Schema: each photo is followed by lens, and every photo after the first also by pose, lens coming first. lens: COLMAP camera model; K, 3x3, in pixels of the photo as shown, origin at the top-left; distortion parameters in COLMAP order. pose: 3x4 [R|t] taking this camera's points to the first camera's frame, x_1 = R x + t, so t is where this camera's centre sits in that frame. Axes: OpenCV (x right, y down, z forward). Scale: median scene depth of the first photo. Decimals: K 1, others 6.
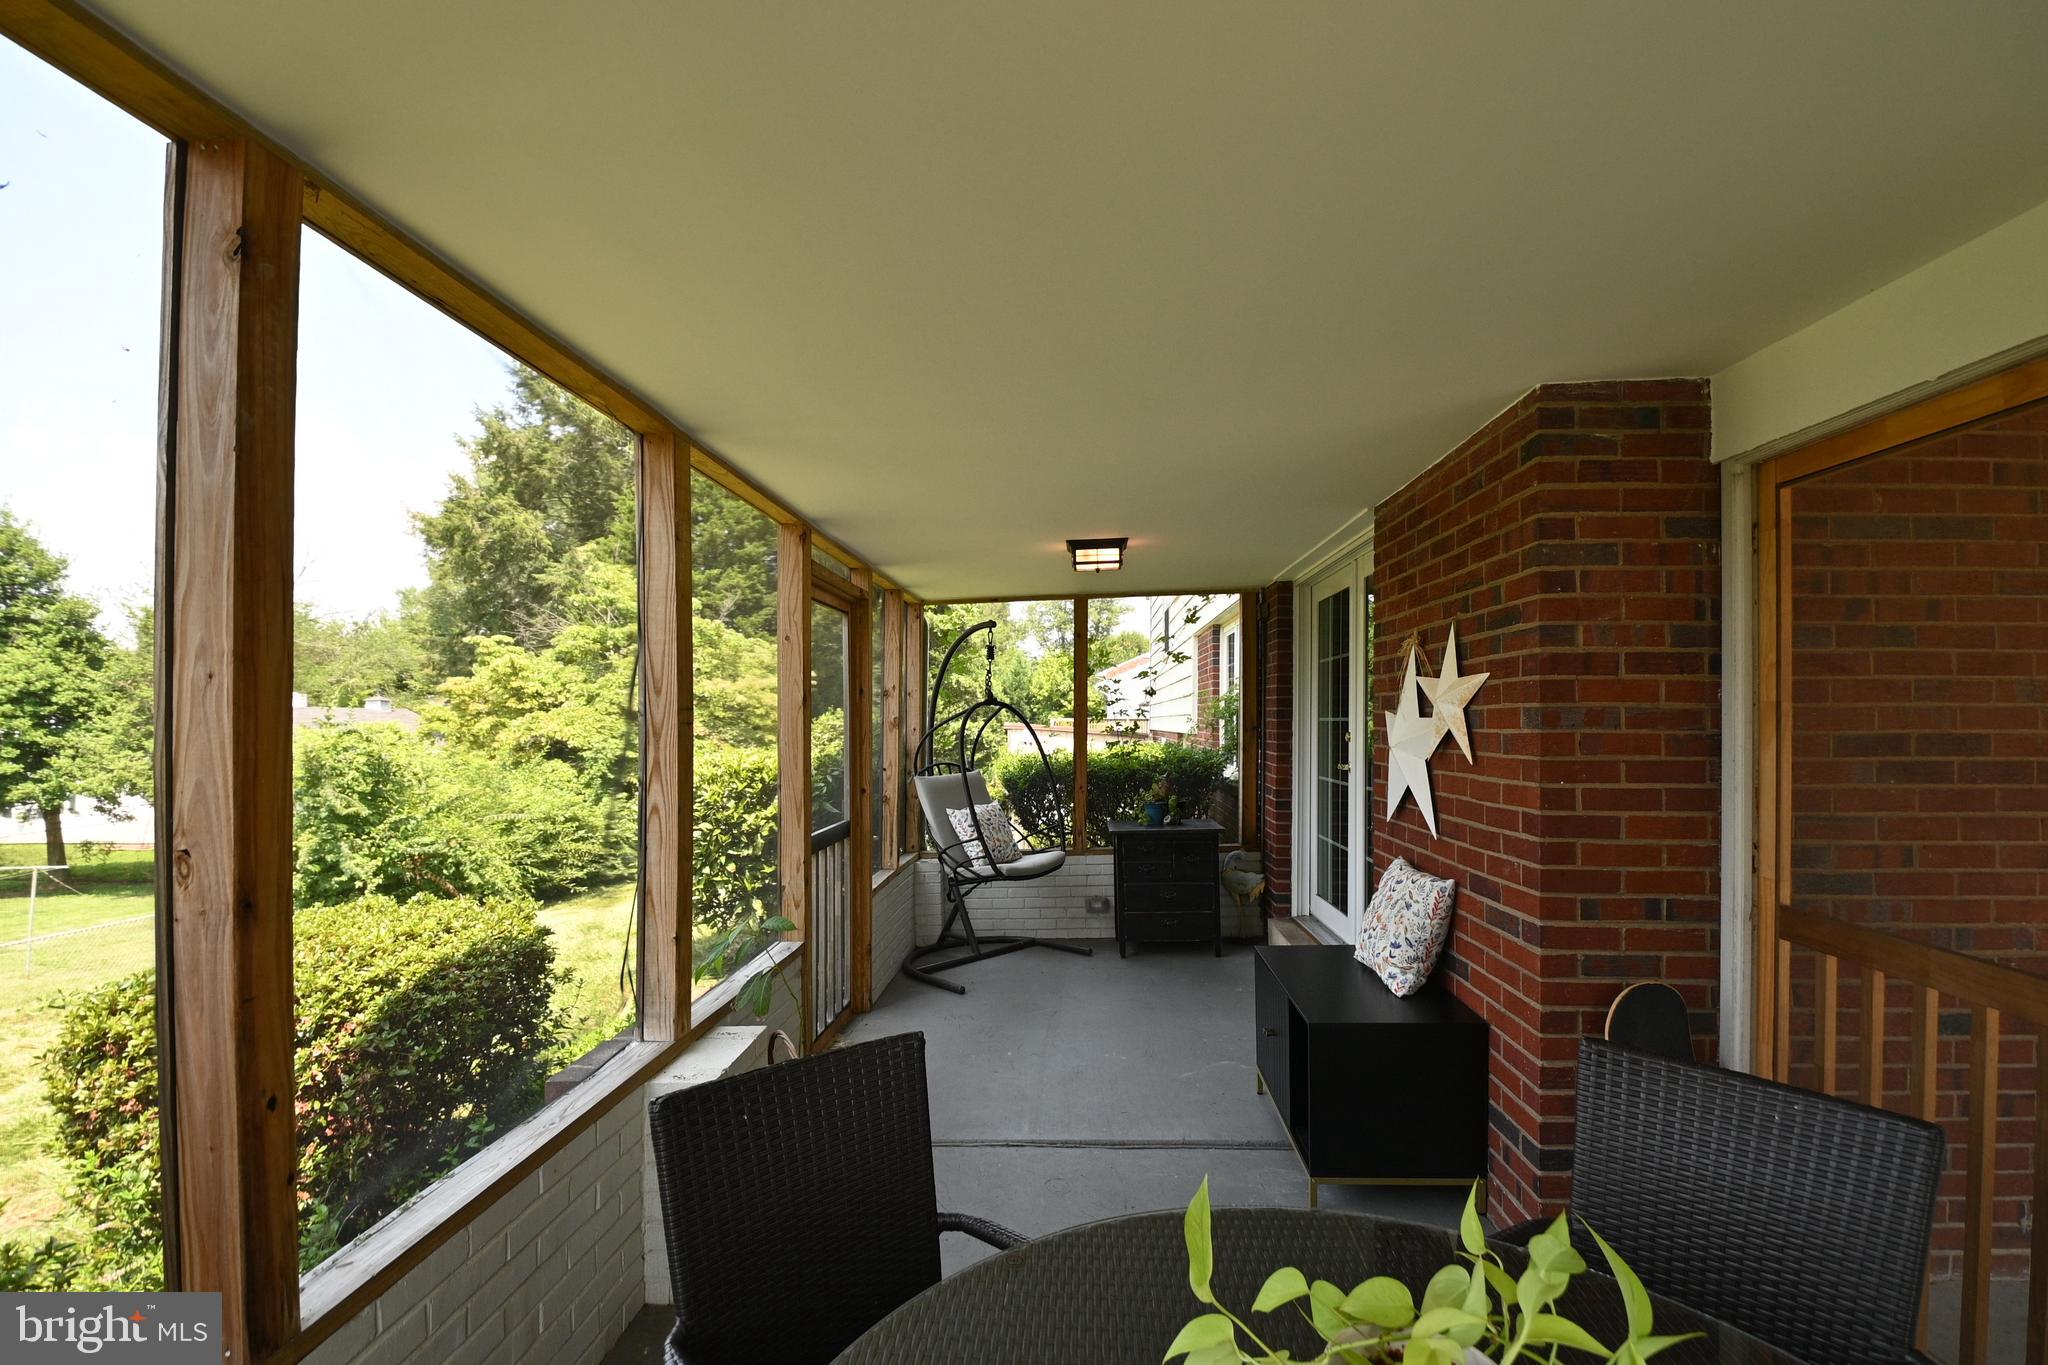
lens RADIAL K [[912.0, 0, 1041.5], [0, 912.0, 724.3], [0, 0, 1]] dist [-0.008167, -0.002983]
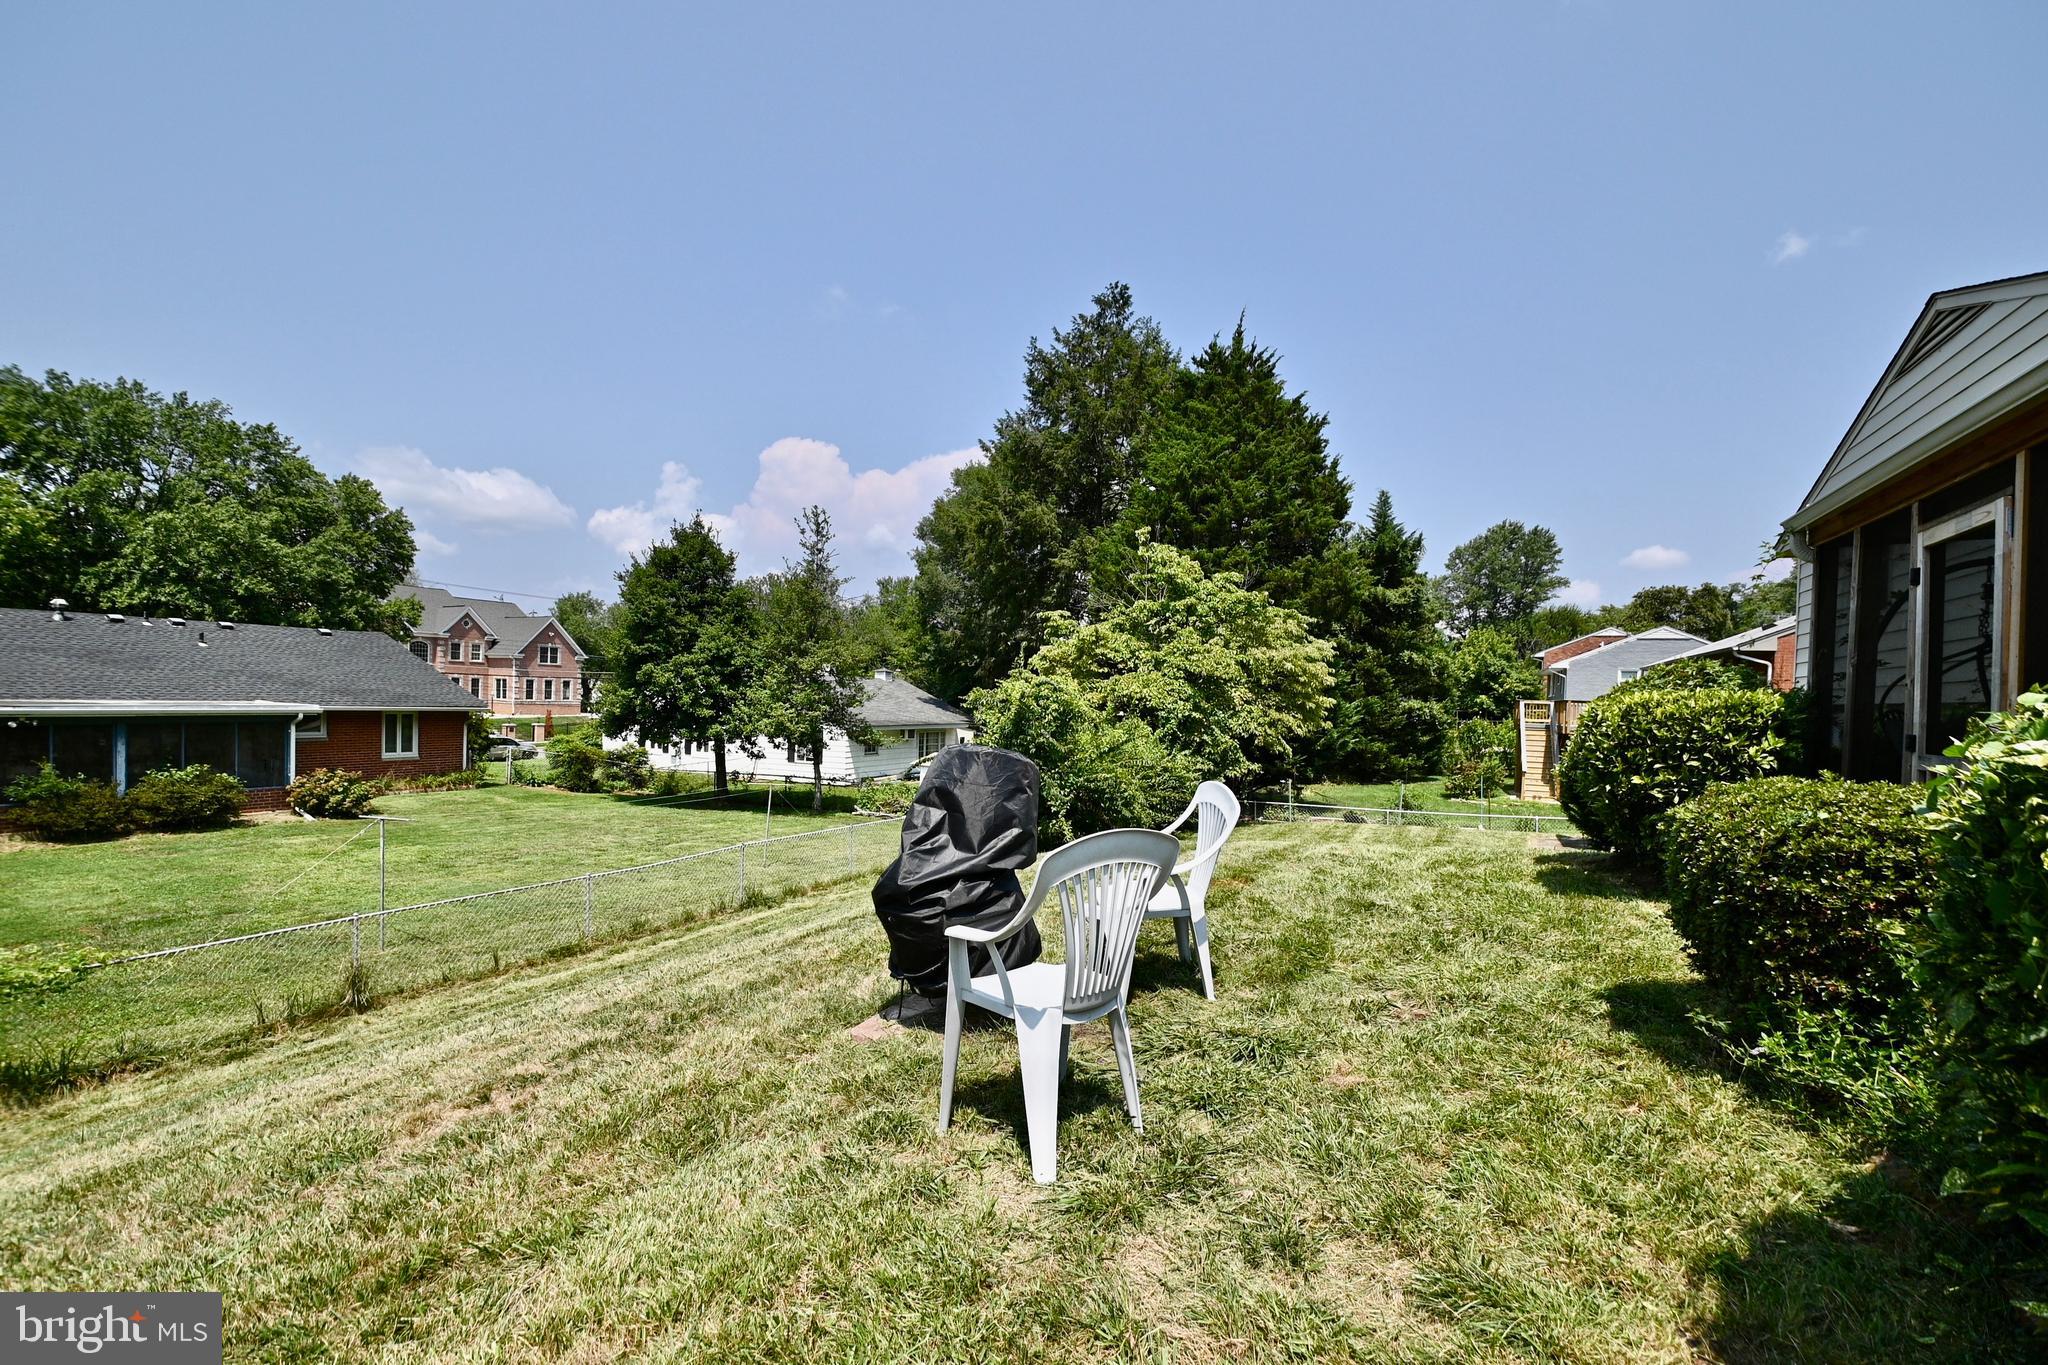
lens RADIAL K [[912.0, 0, 1049.5], [0, 912.0, 707.4], [0, 0, 1]] dist [-0.008167, -0.002983]
pose [[0.919917, 0.029613, -0.390994, -0.446492], [-0.029070, 0.999551, 0.007311, 0.049752], [0.391035, 0.004641, 0.920364, -0.181144]]
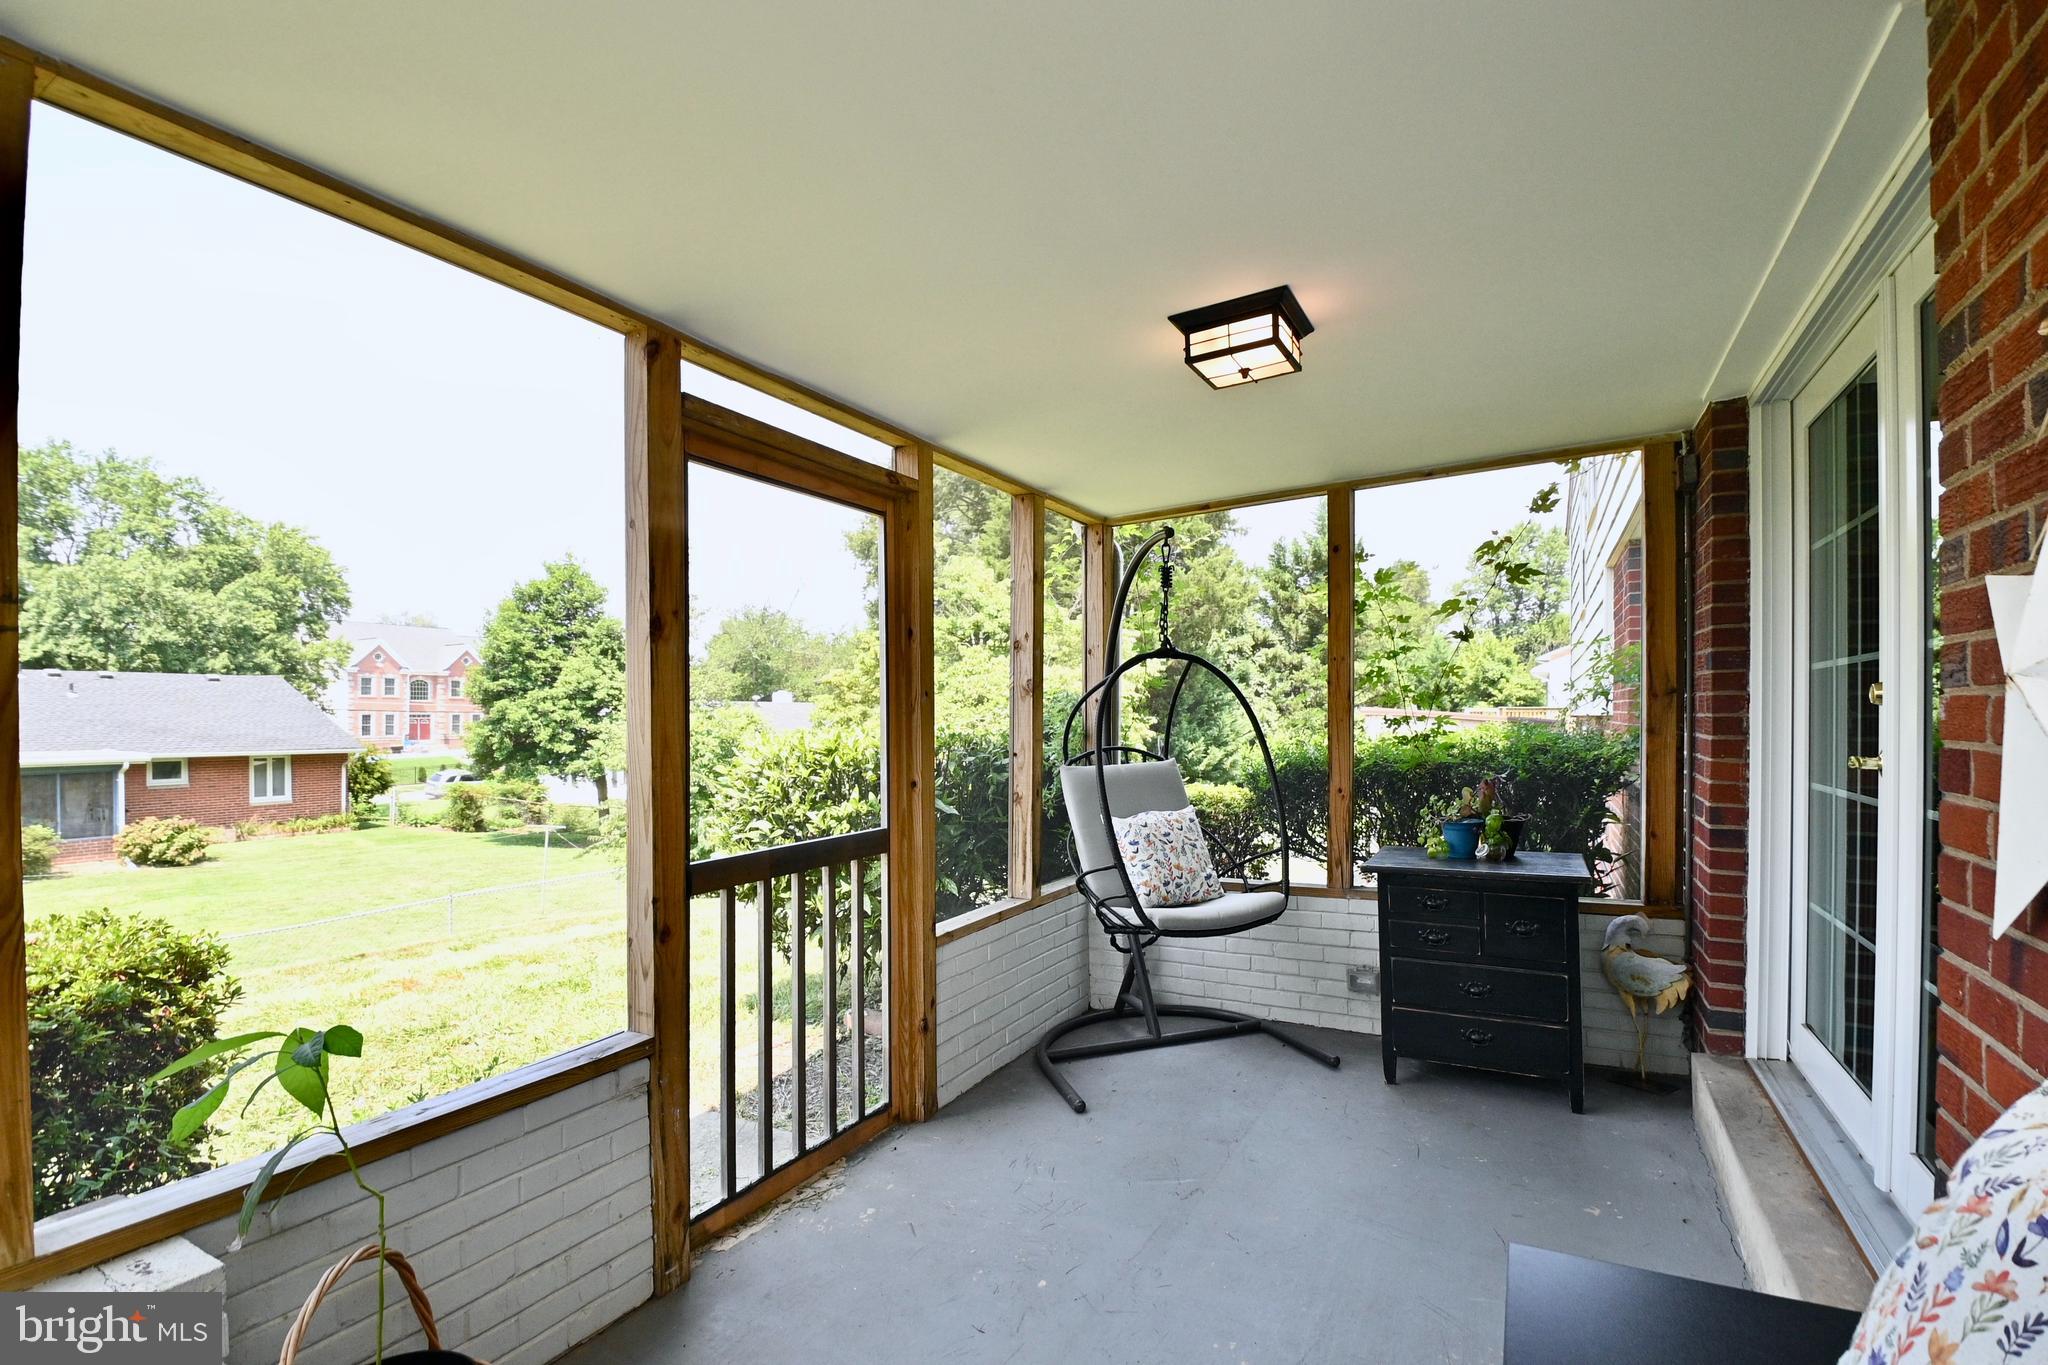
lens RADIAL K [[912.0, 0, 1025.2], [0, 912.0, 722.2], [0, 0, 1]] dist [-0.008167, -0.002983]
pose [[0.894672, 0.001036, -0.446722, 0.129020], [0.000504, 0.999994, 0.003328, 0.020033], [0.446723, -0.003202, 0.894667, 0.340232]]
